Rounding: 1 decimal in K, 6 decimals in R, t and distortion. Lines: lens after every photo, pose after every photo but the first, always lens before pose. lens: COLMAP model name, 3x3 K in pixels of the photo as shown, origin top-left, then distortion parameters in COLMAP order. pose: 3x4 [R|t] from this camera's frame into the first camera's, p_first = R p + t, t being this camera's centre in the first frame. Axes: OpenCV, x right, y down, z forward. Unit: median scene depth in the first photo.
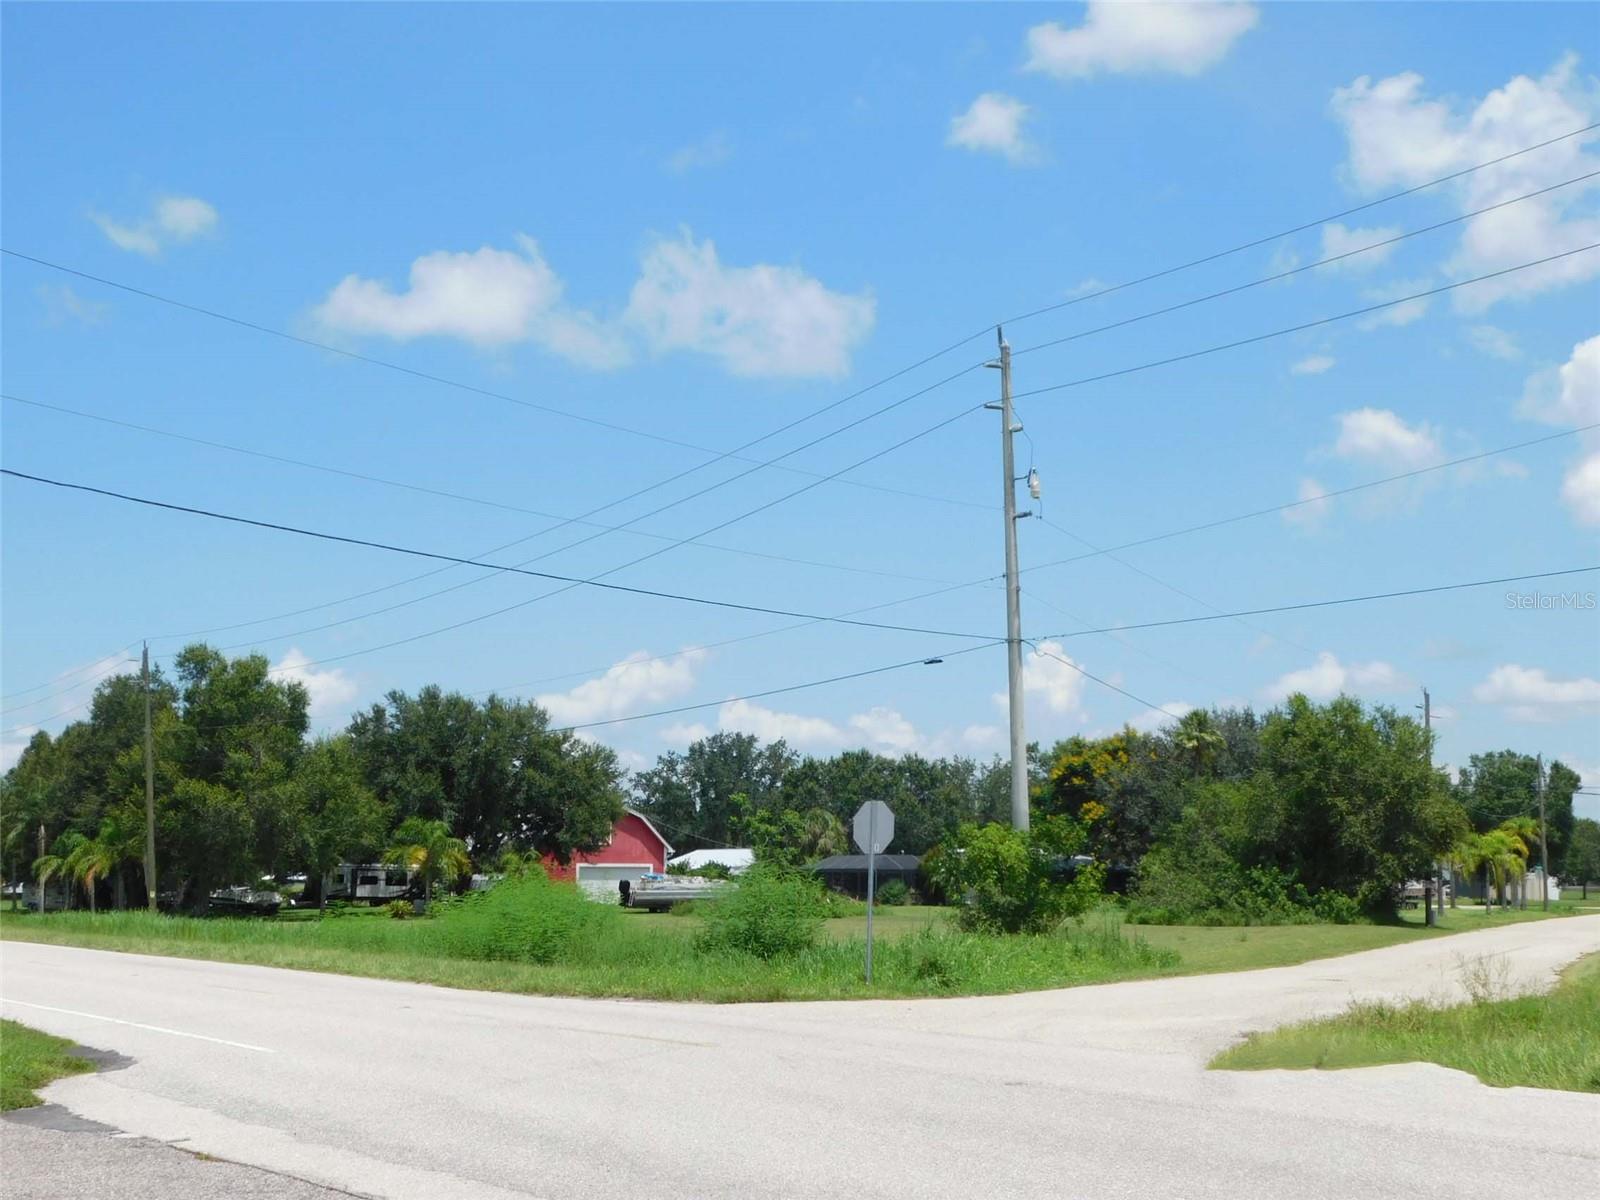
lens RADIAL K [[2482.2, 0, 842.2], [0, 2482.2, 560.4], [0, 0, 1]] dist [-0.009189, 0.000000]
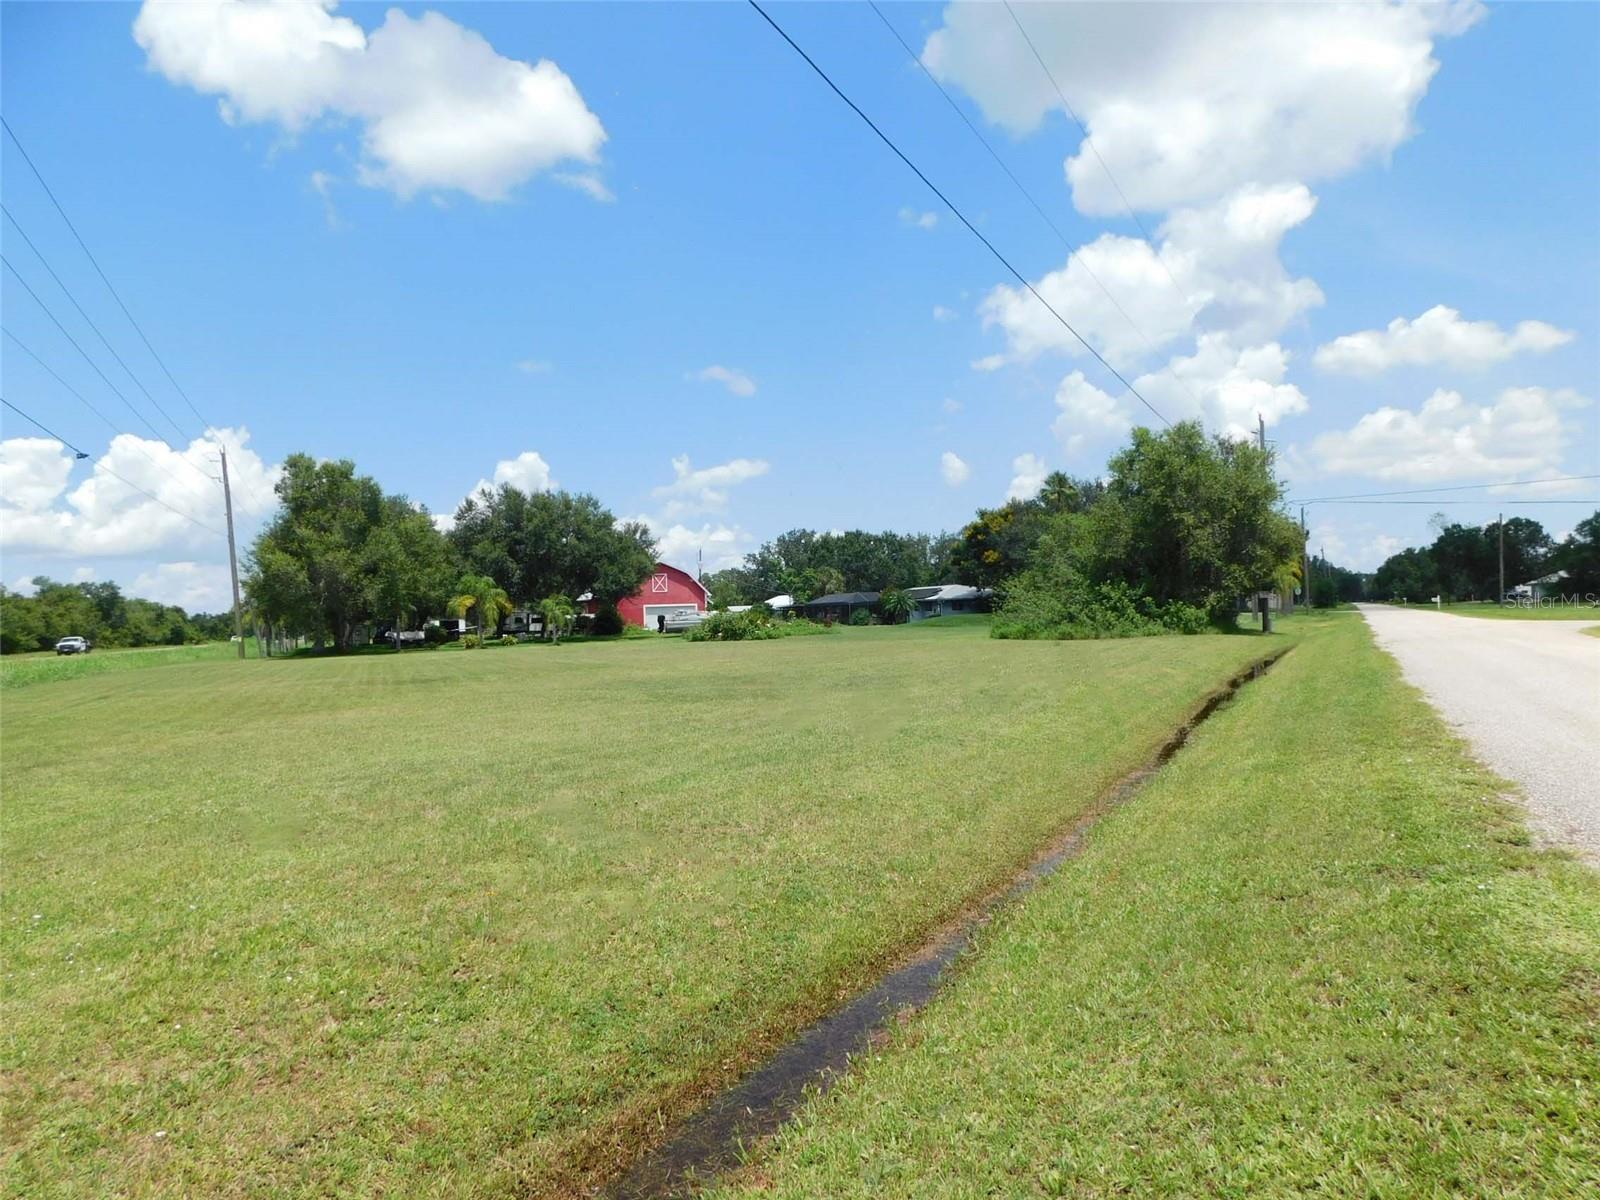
lens RADIAL K [[1053.9, 0, 801.3], [0, 1053.9, 596.1], [0, 0, 1]] dist [-0.064580, 0.051089]
pose [[0.991972, -0.036311, -0.121135, 0.092213], [0.049590, 0.992862, 0.108472, 0.074092], [0.116332, -0.113608, 0.986692, 0.542195]]
